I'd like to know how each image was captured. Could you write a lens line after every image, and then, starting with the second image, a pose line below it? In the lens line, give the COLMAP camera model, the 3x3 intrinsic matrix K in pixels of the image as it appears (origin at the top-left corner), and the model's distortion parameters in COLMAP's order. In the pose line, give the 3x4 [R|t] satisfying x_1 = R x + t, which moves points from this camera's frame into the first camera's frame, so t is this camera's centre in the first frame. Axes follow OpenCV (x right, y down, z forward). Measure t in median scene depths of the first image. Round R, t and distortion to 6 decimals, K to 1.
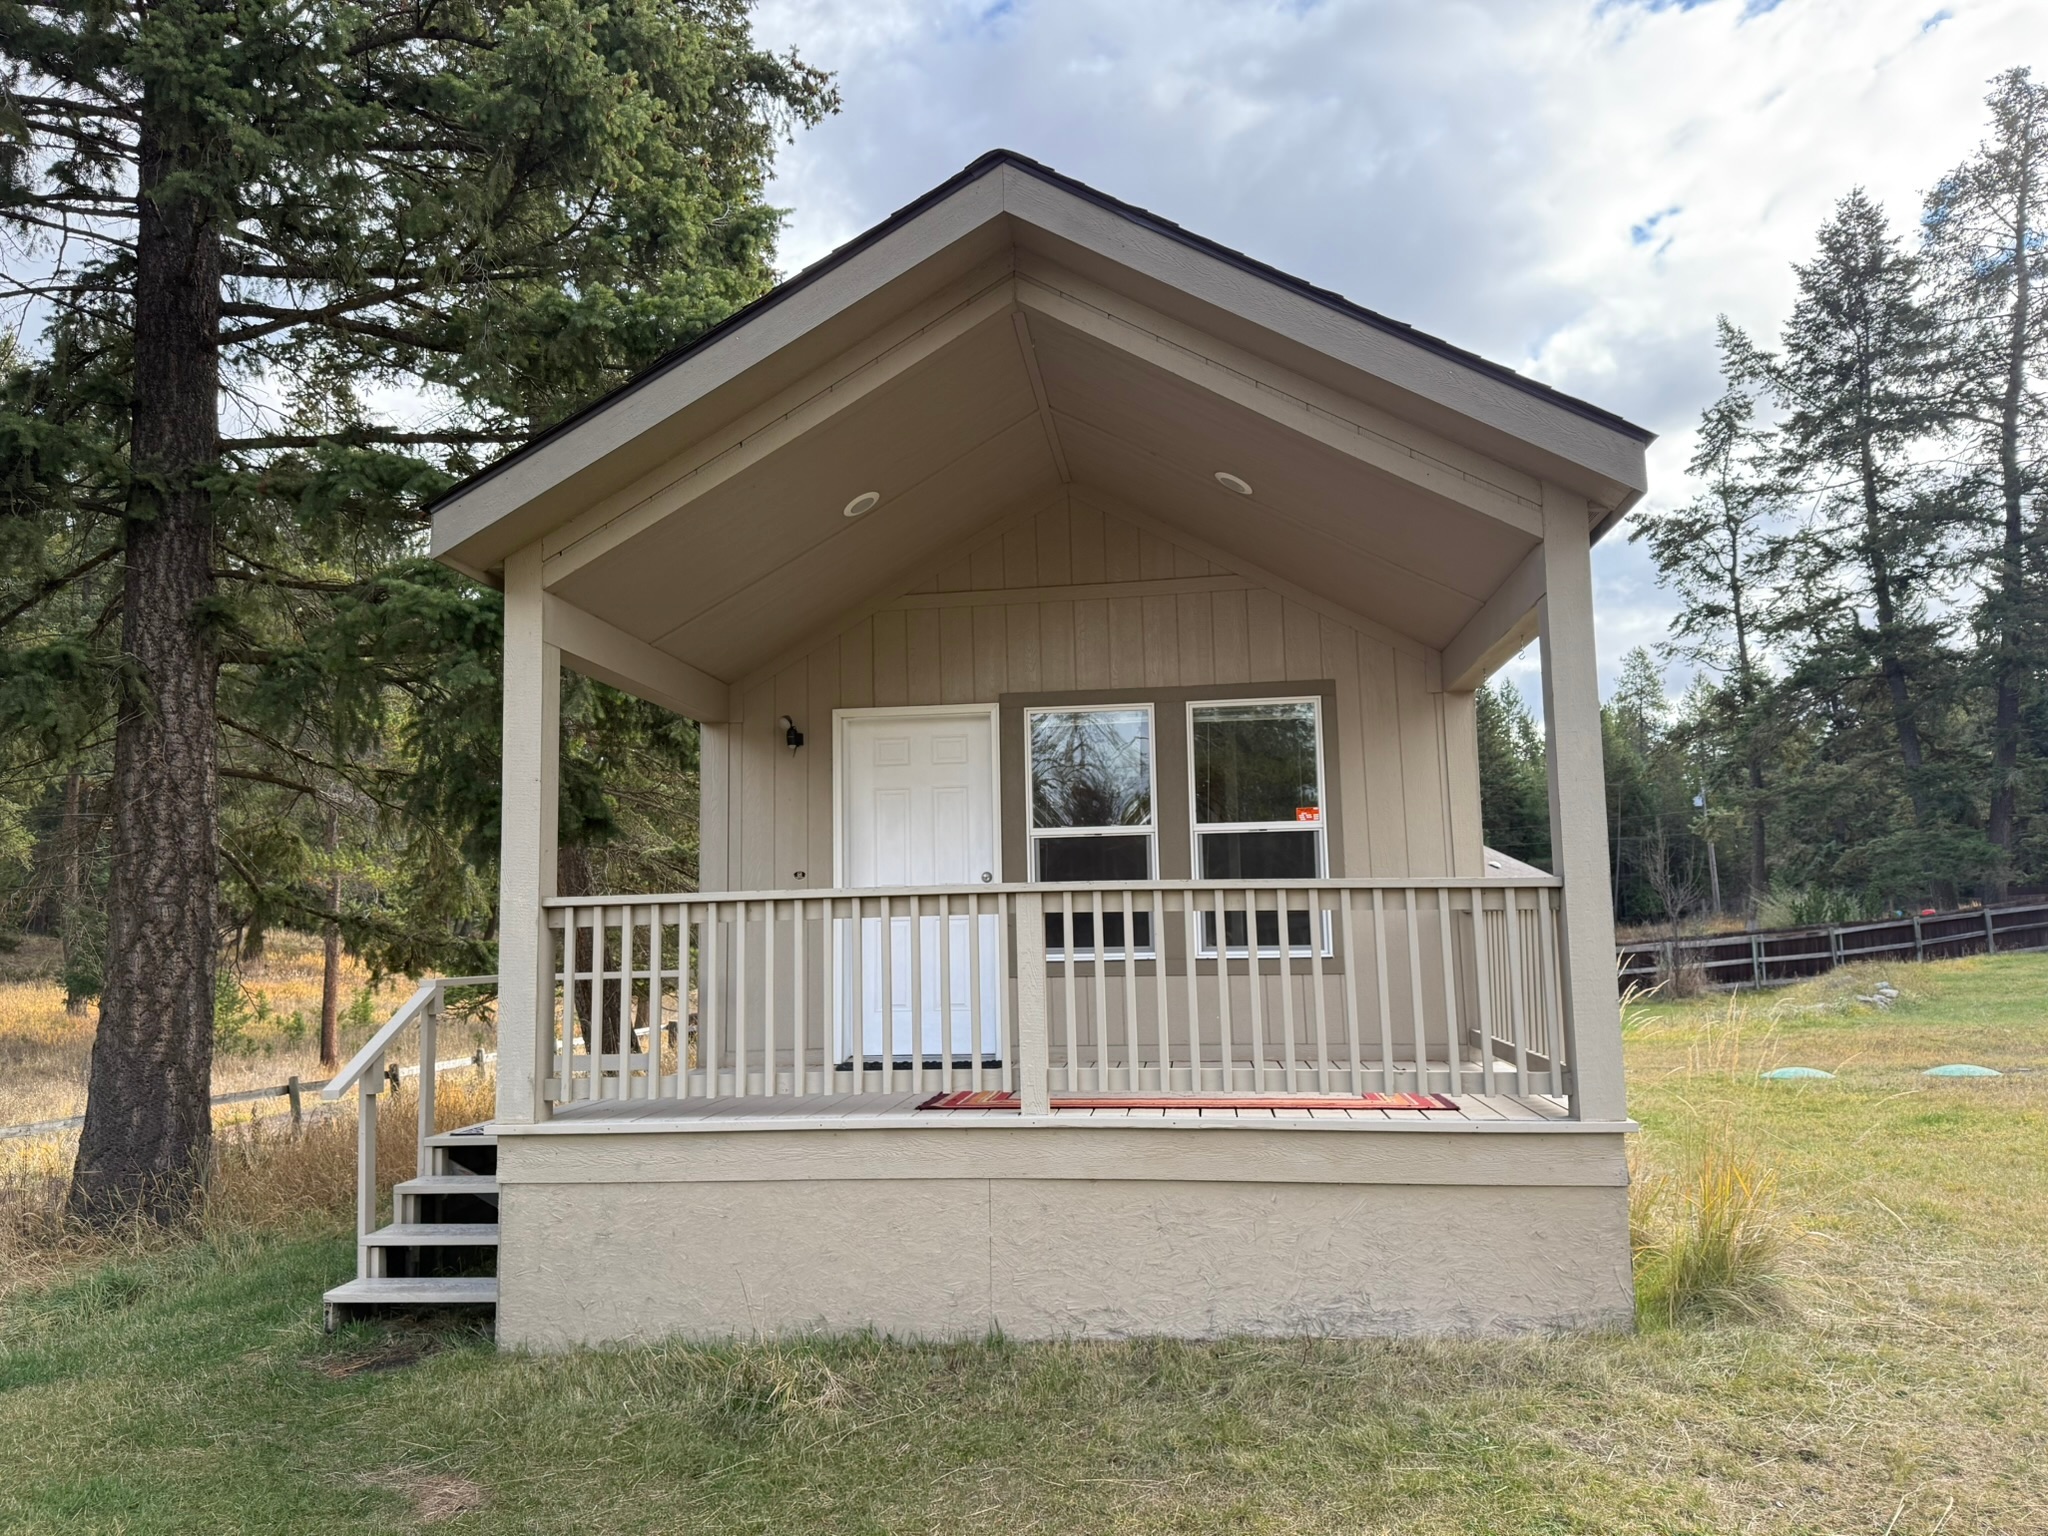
lens RADIAL K [[1445.5, 0, 1016.8], [0, 1445.5, 760.6], [0, 0, 1]] dist [-0.000528, -0.000726]
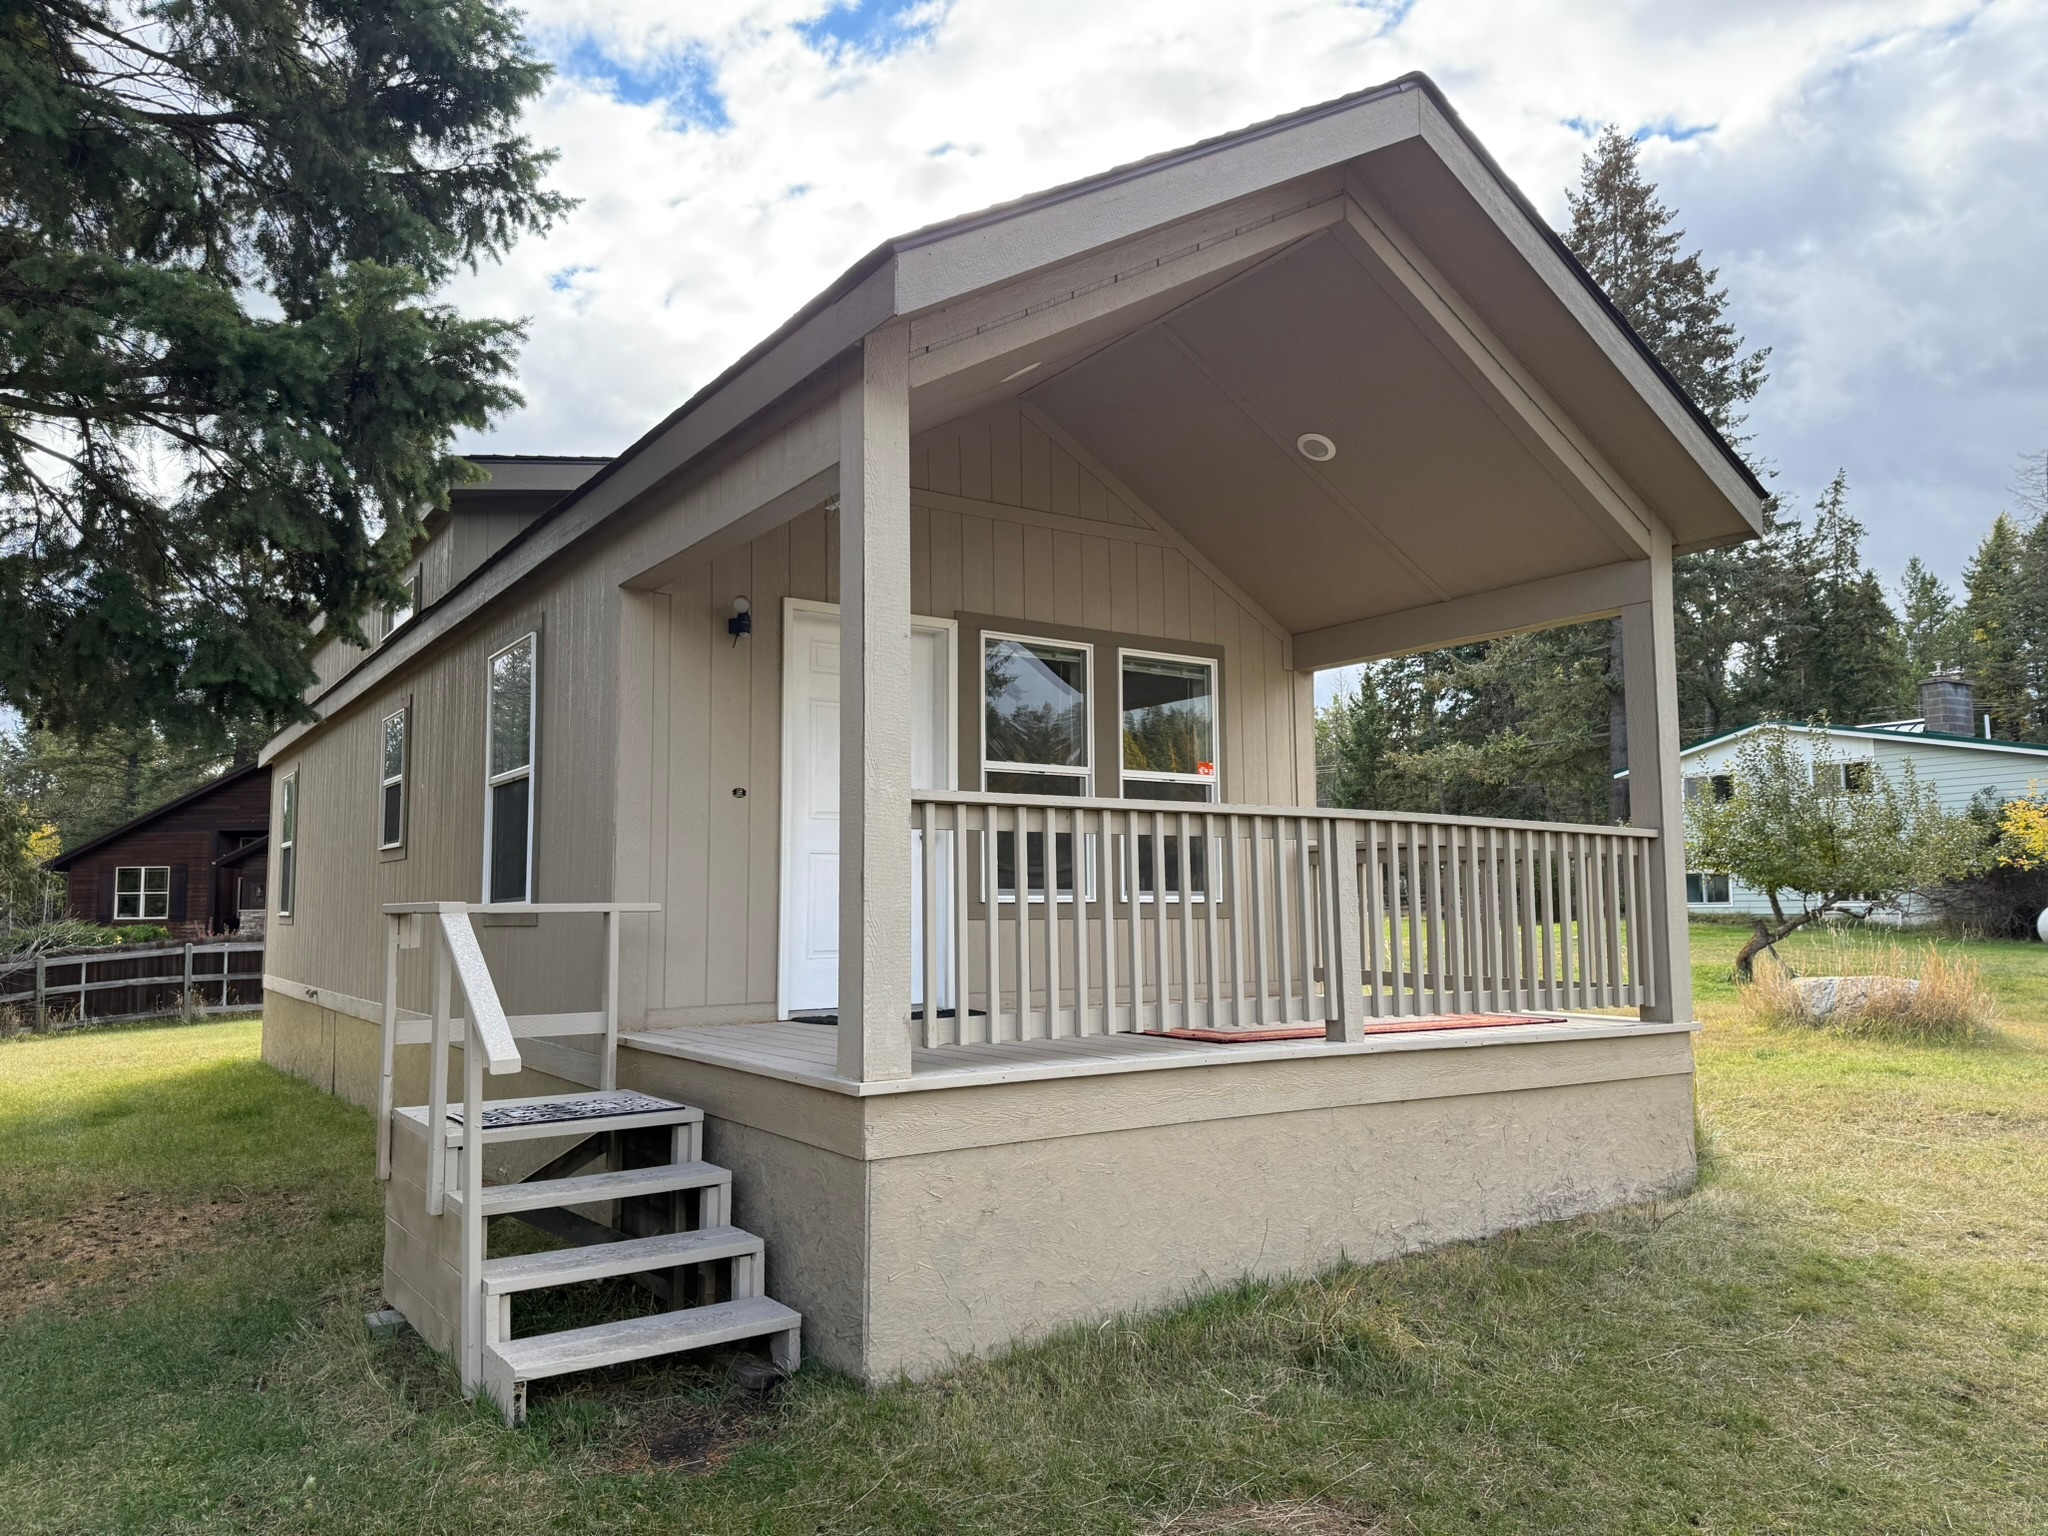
lens RADIAL K [[1445.5, 0, 1027.8], [0, 1445.5, 777.4], [0, 0, 1]] dist [-0.000528, -0.000726]
pose [[0.751742, 0.079697, 0.654624, -0.596805], [-0.091551, 0.995670, -0.016085, 0.072693], [-0.653072, -0.047840, 0.755783, 0.290187]]
